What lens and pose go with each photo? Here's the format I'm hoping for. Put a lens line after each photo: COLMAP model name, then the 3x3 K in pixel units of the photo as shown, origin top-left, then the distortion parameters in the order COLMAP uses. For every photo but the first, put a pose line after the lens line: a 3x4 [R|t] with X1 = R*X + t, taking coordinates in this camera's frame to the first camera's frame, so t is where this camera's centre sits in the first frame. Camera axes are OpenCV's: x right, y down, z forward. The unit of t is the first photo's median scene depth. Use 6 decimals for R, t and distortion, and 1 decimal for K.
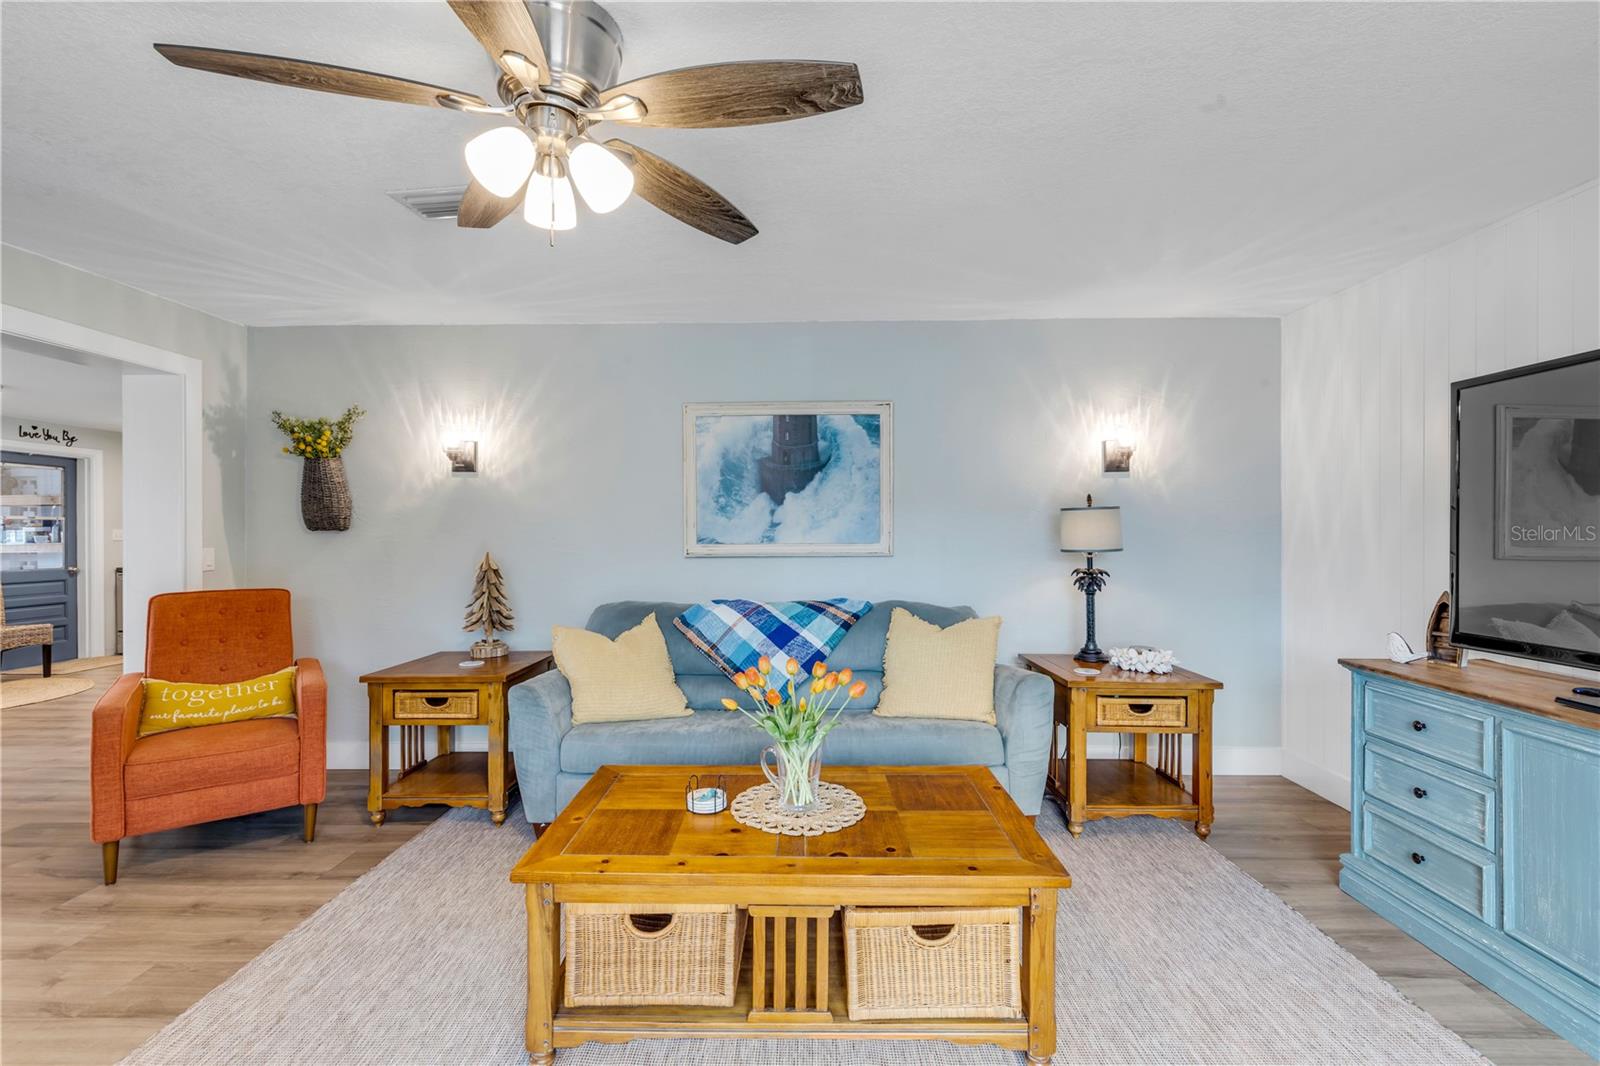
lens RADIAL K [[720.8, 0, 794.9], [0, 720.8, 532.5], [0, 0, 1]] dist [0.006585, 0.000050]
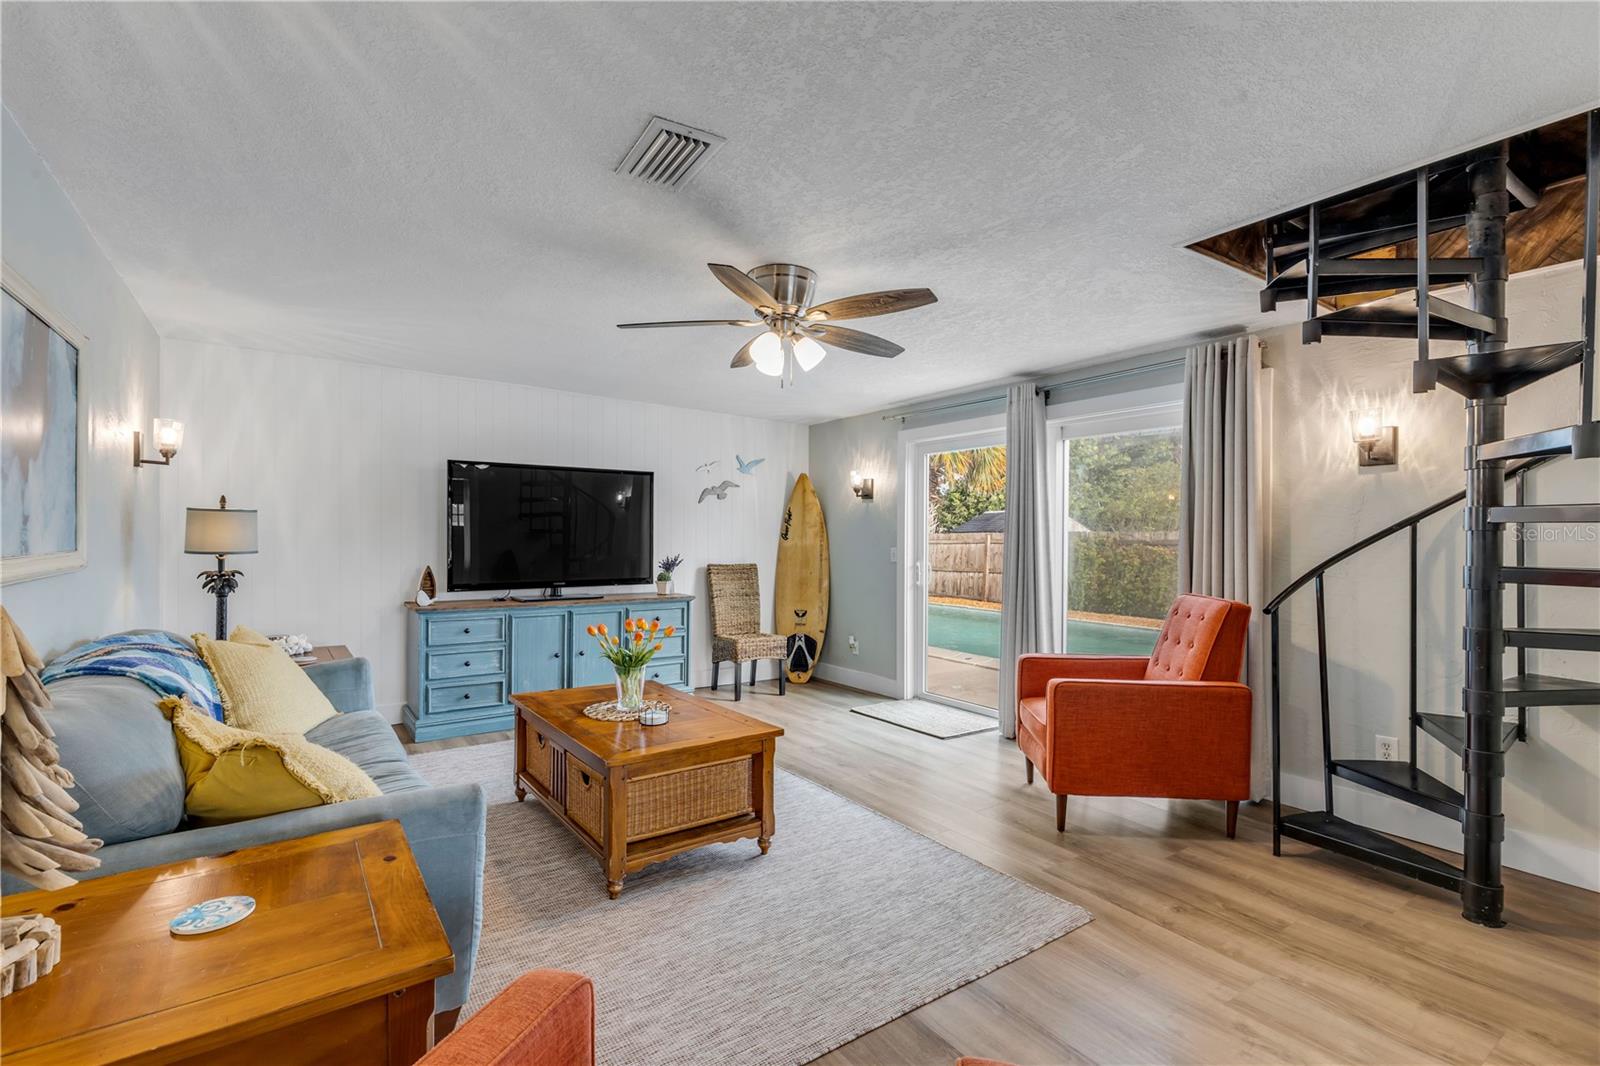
lens RADIAL K [[733.0, 0, 794.7], [0, 733.0, 537.5], [0, 0, 1]] dist [0.004768, 0.000094]
pose [[-0.586649, -0.005049, 0.809826, -0.785600], [-0.004701, 0.999985, 0.002829, -0.001679], [-0.809828, -0.002147, -0.586664, 0.863266]]
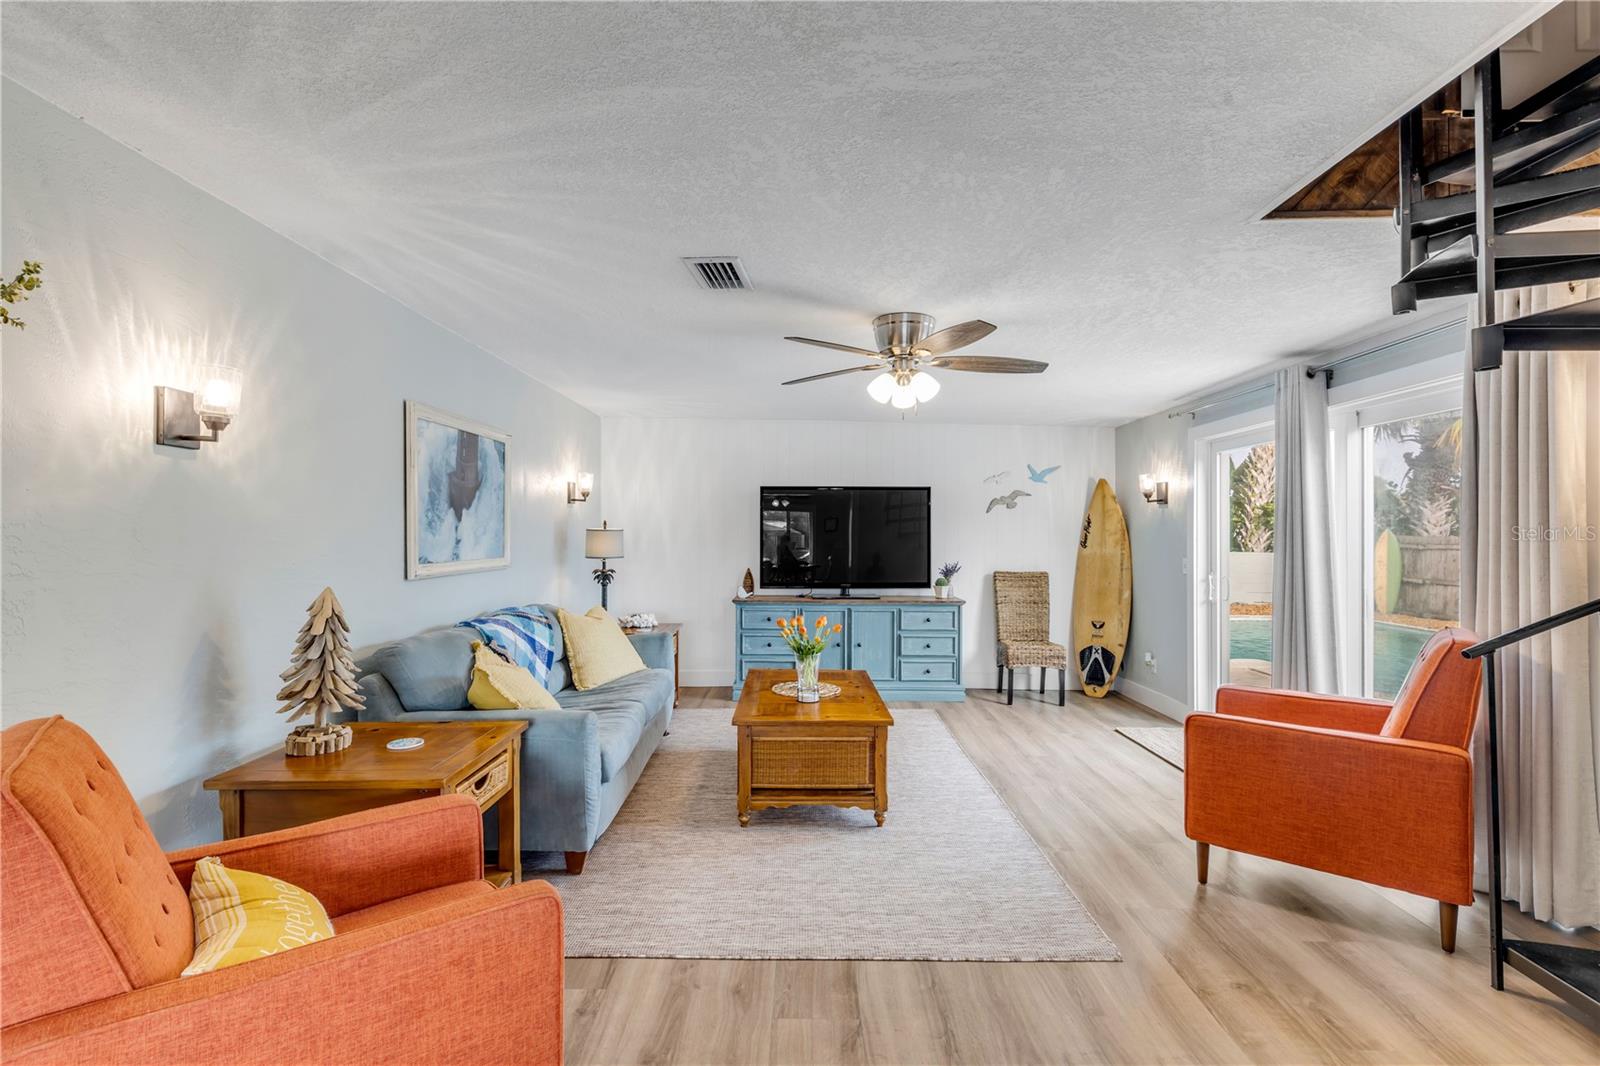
lens RADIAL K [[720.8, 0, 794.9], [0, 720.8, 532.5], [0, 0, 1]] dist [0.006585, 0.000050]
pose [[-0.010144, 0.005019, 0.999936, -1.015144], [-0.000056, 0.999987, -0.005020, -0.017932], [-0.999949, -0.000107, -0.010144, 0.552630]]
